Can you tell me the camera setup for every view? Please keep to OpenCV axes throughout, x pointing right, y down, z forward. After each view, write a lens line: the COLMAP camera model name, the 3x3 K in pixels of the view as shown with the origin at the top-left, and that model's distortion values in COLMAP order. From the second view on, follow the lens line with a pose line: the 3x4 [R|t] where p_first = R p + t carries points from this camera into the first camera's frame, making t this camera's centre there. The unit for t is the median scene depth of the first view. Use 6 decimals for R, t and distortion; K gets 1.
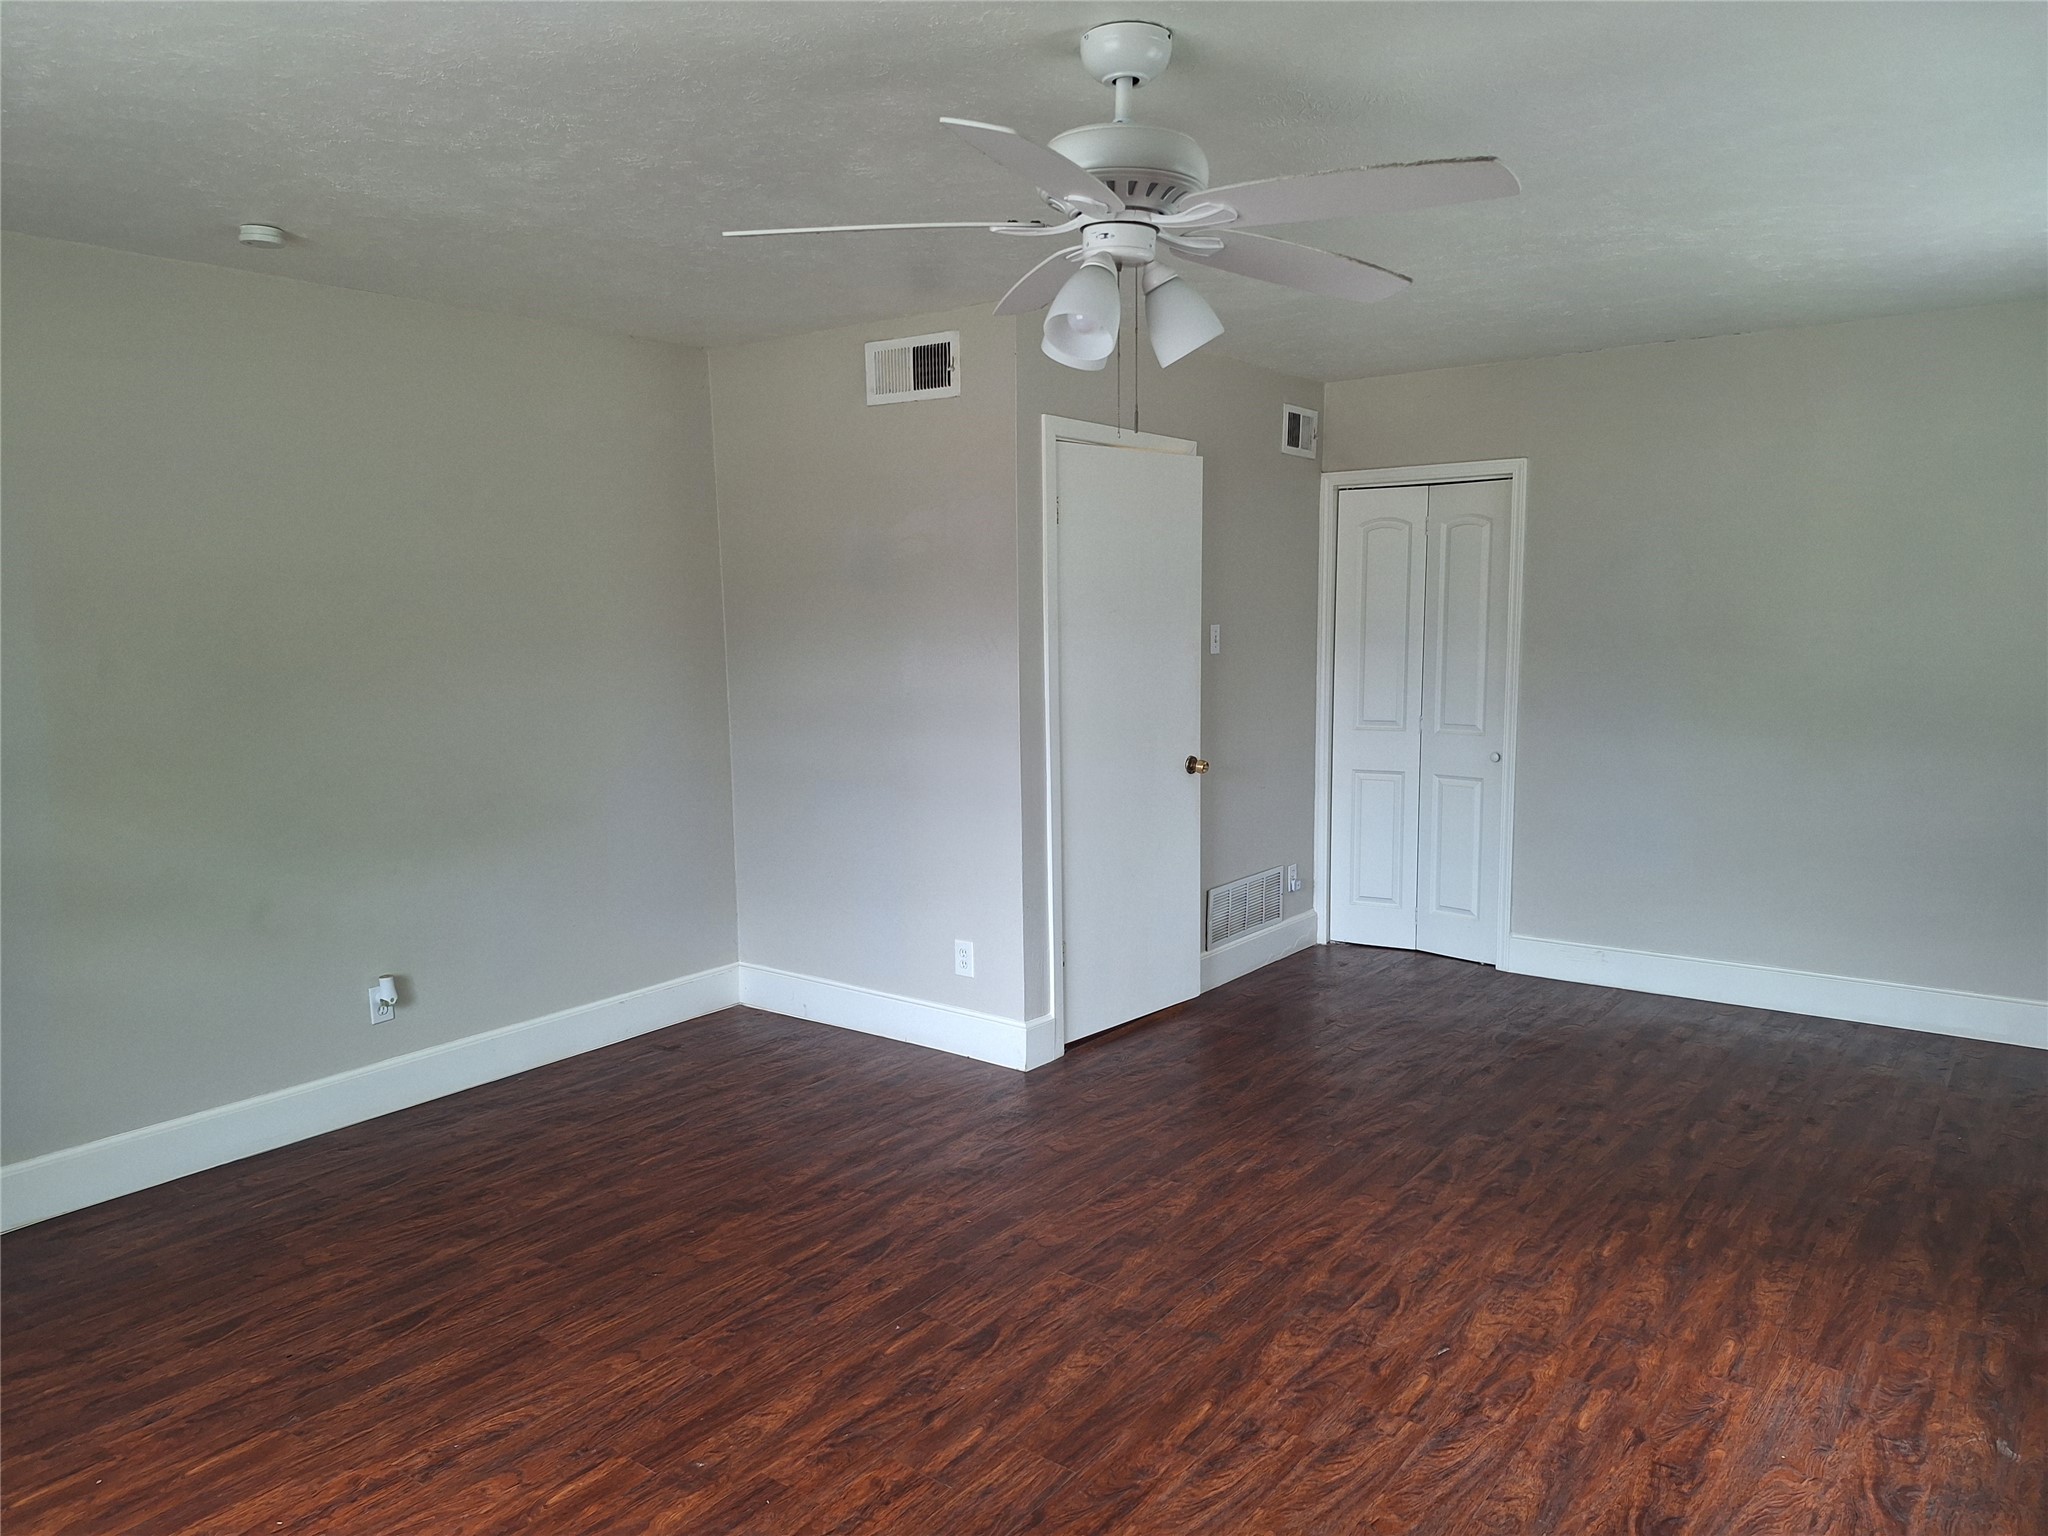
lens RADIAL K [[1423.3, 0, 1038.6], [0, 1423.3, 777.3], [0, 0, 1]] dist [0.120621, -0.200820]
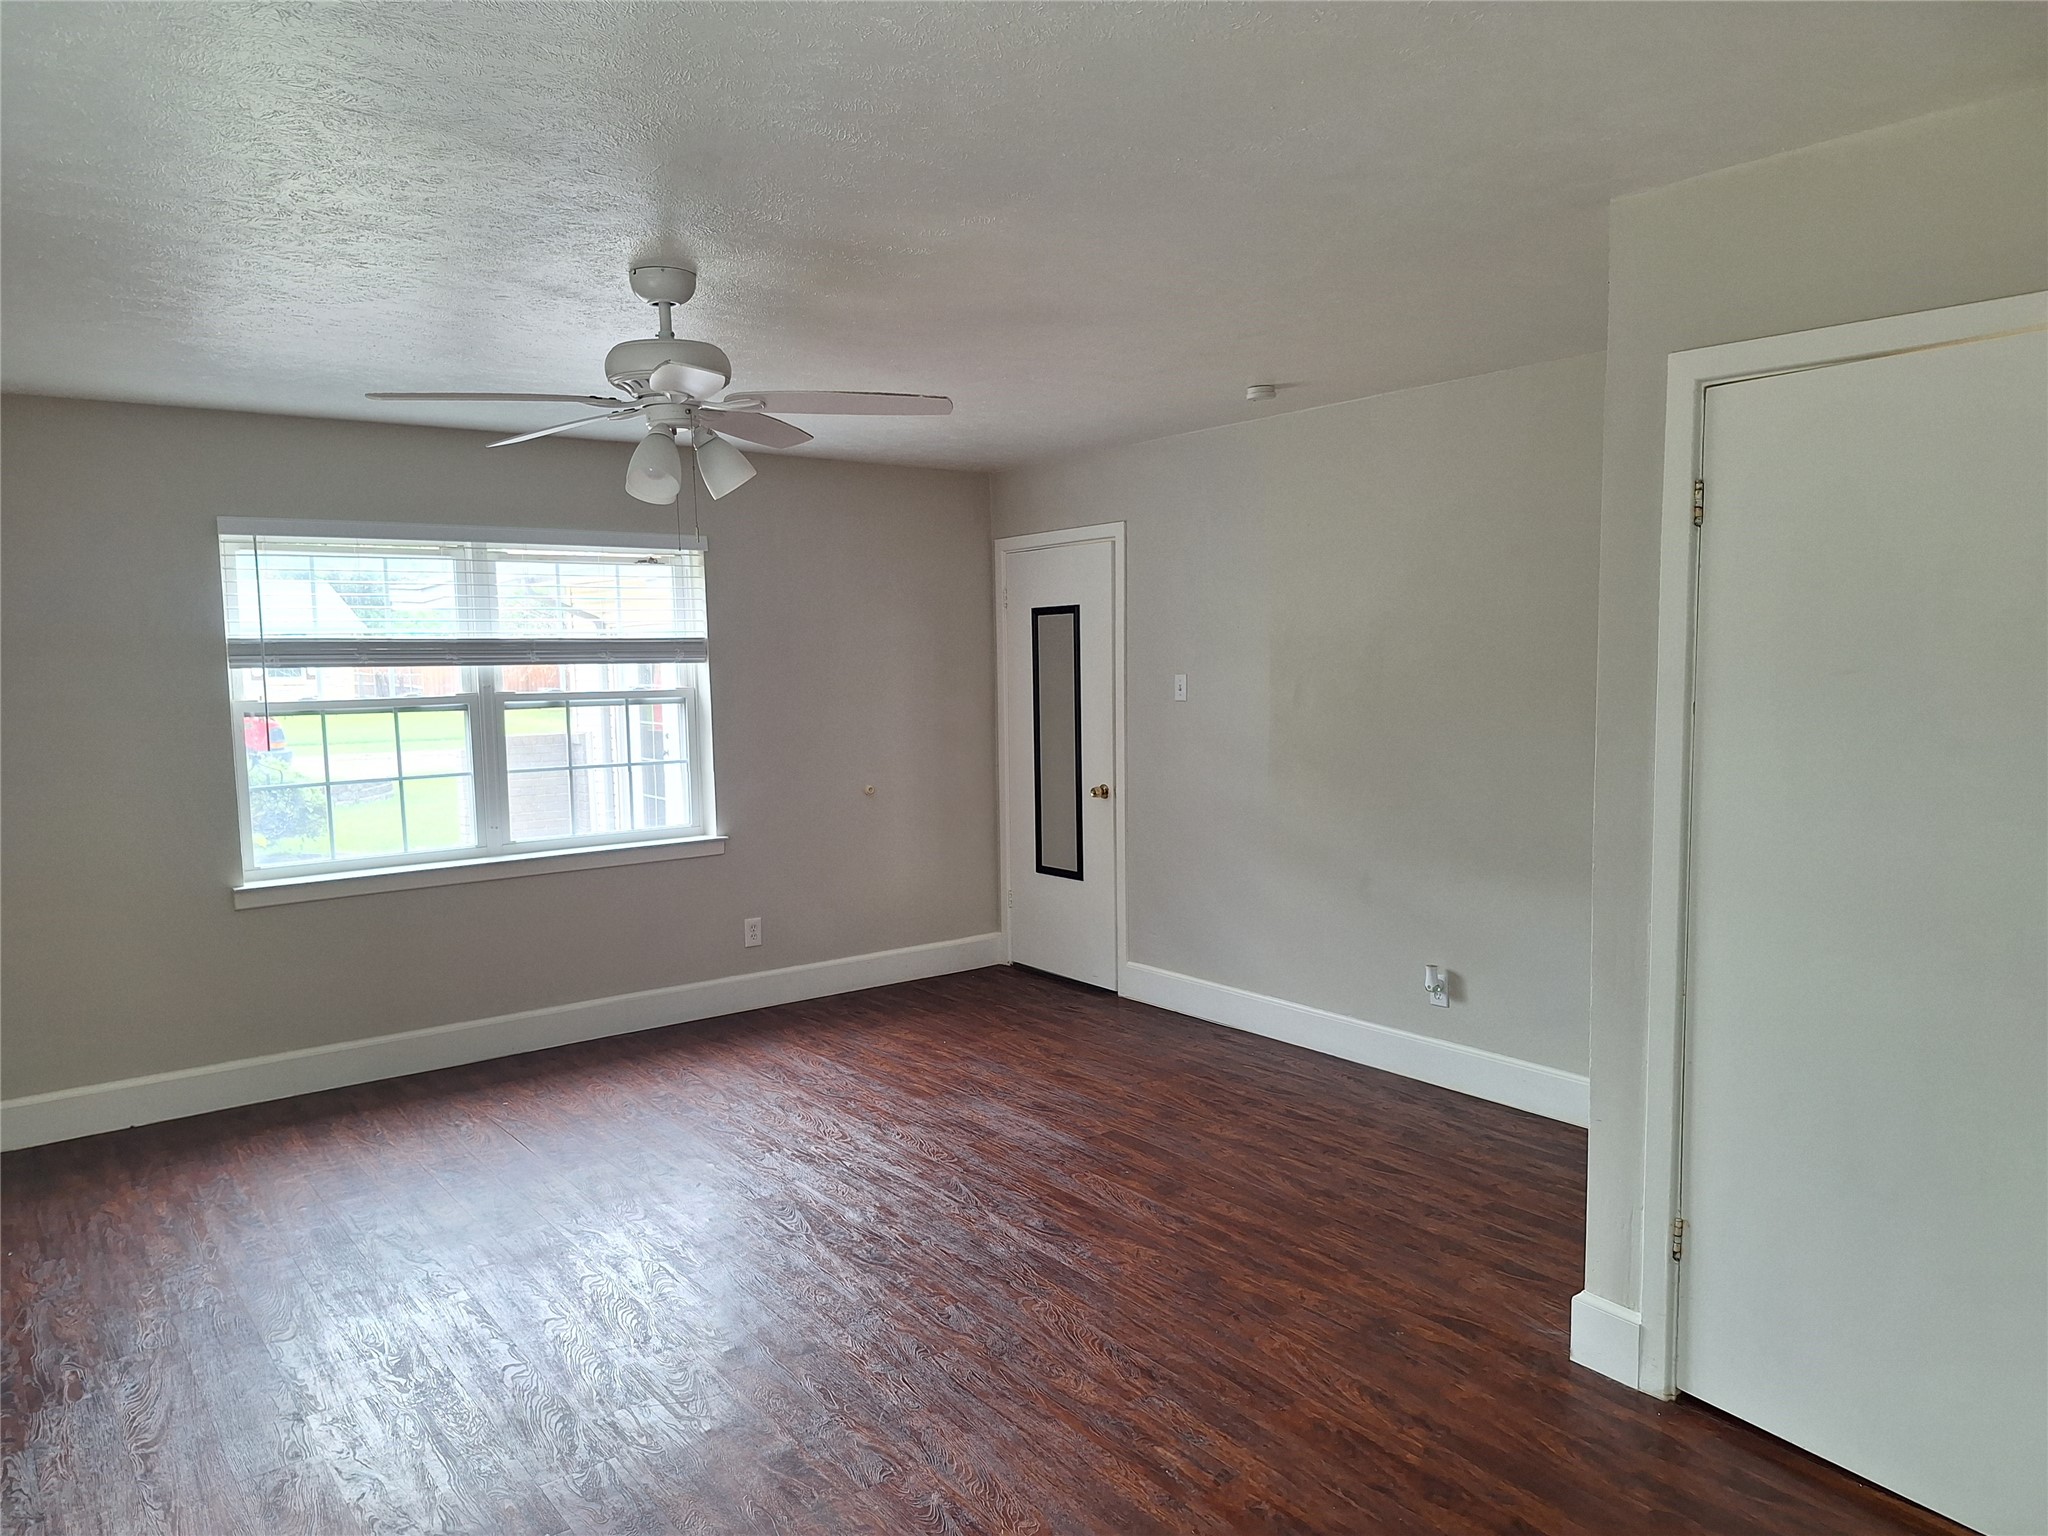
lens RADIAL K [[1414.0, 0, 1022.5], [0, 1414.0, 779.8], [0, 0, 1]] dist [0.085432, -0.101550]
pose [[-0.272756, 0.105662, -0.956263, 0.760379], [-0.110039, 0.984002, 0.140114, -0.141938], [0.955770, 0.143444, -0.256766, 1.007182]]
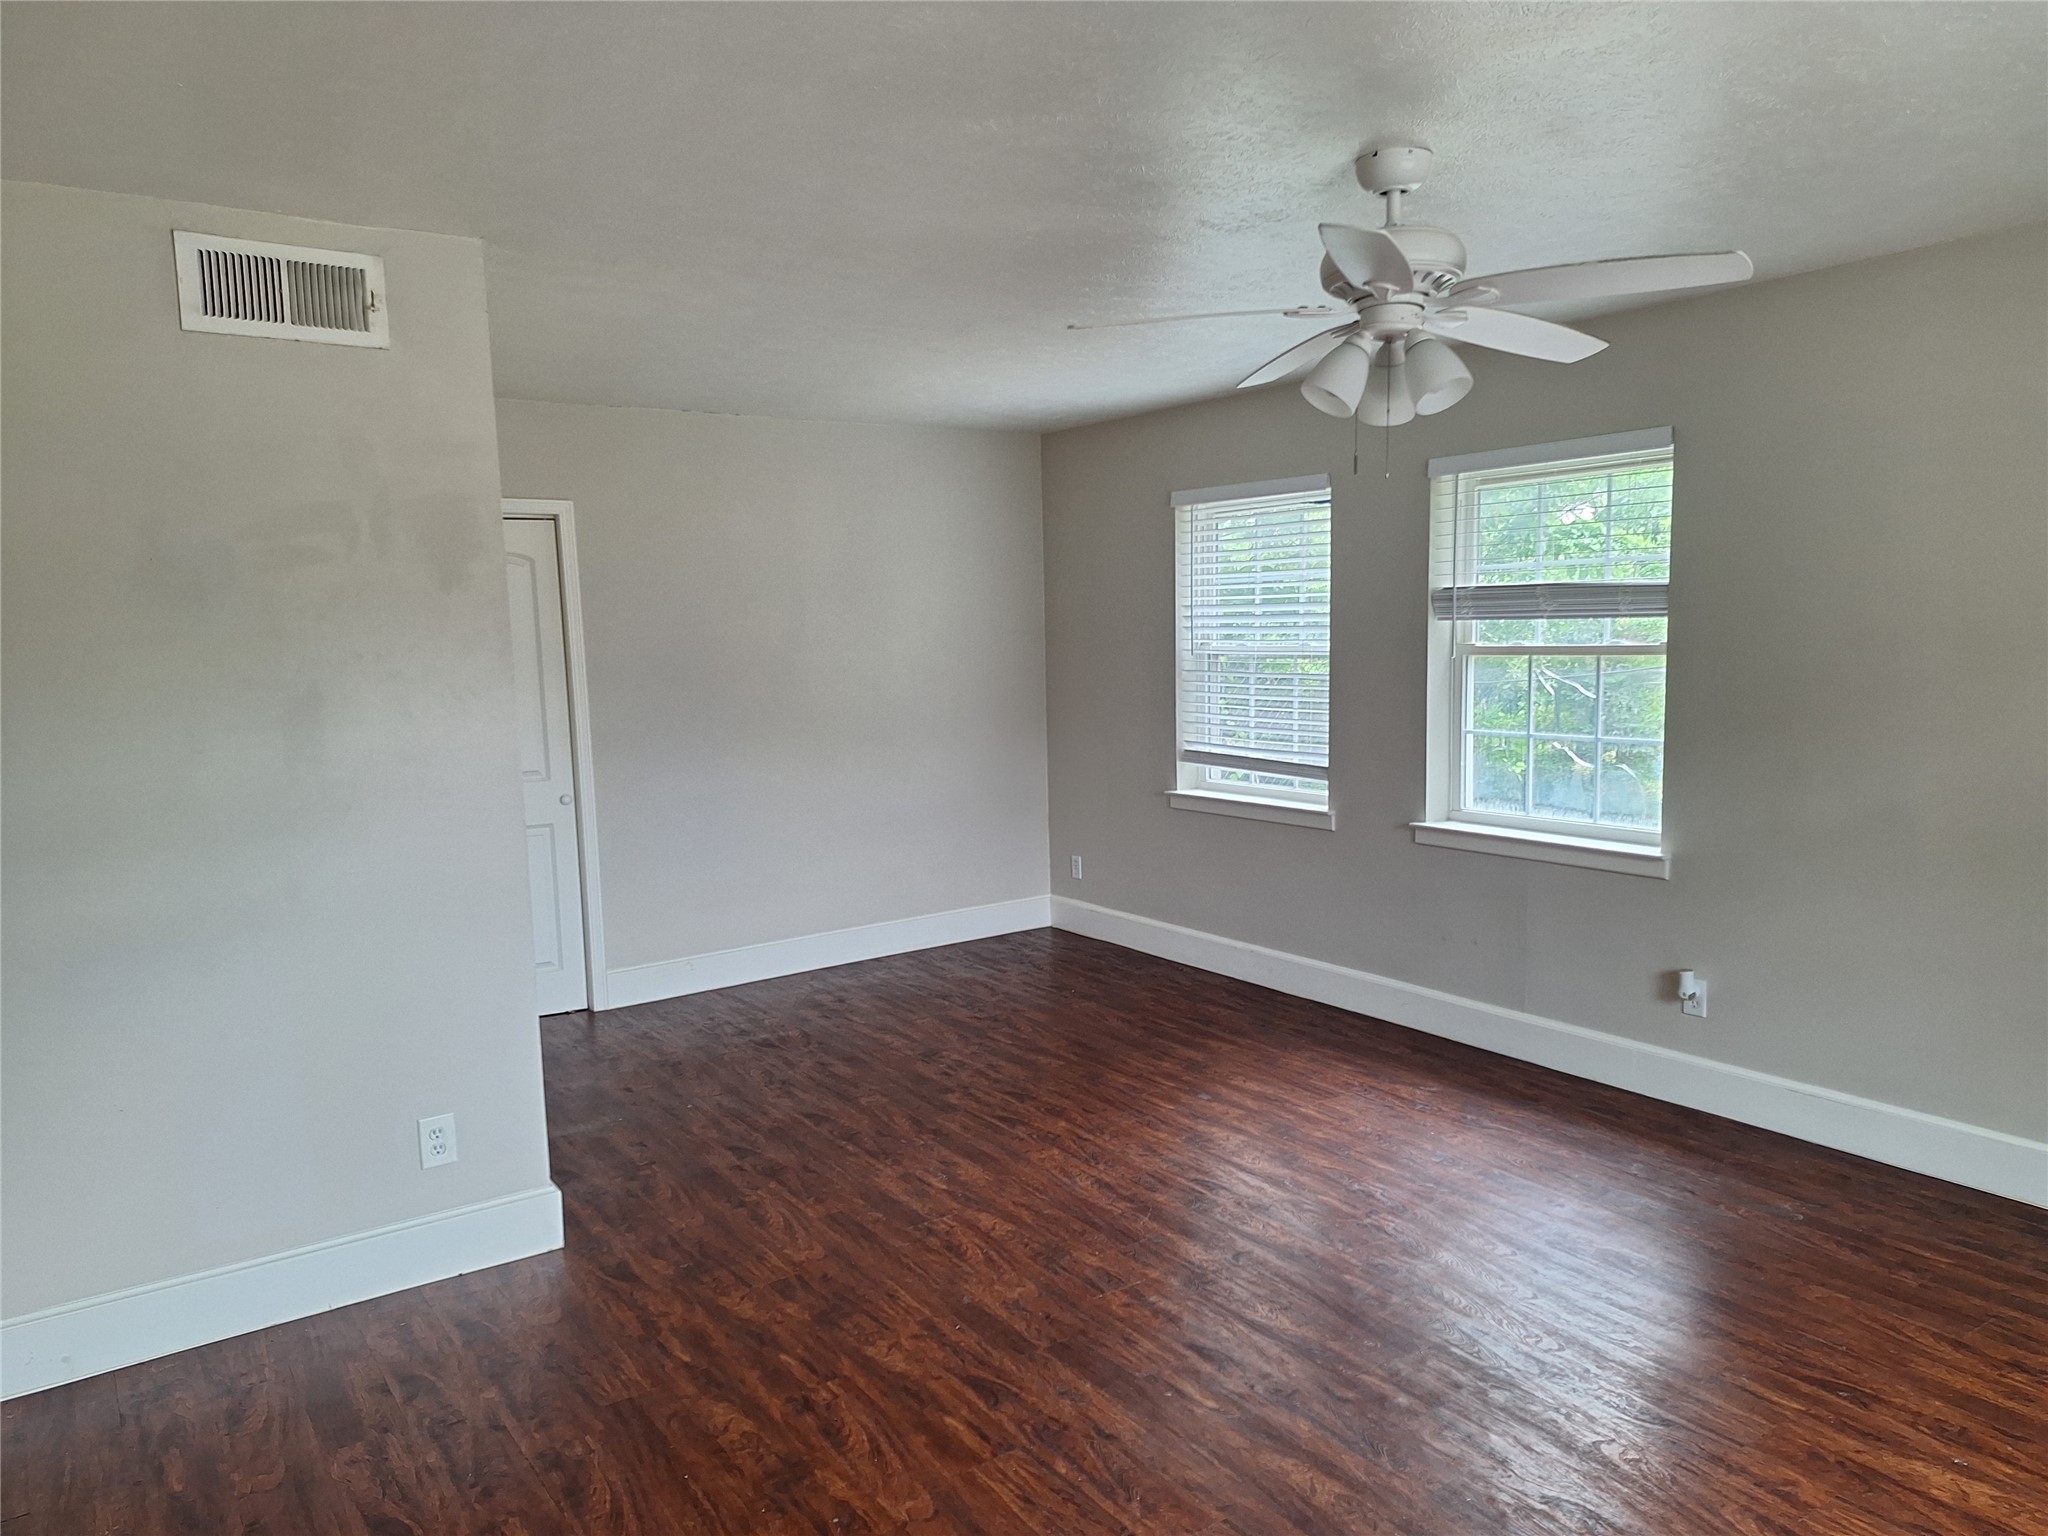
lens RADIAL K [[1414.0, 0, 1022.5], [0, 1414.0, 779.8], [0, 0, 1]] dist [0.085432, -0.101550]
pose [[0.318994, -0.108175, 0.941563, -0.710741], [0.148713, 0.986872, 0.062998, -0.059824], [-0.936017, 0.119926, 0.330893, 0.549999]]
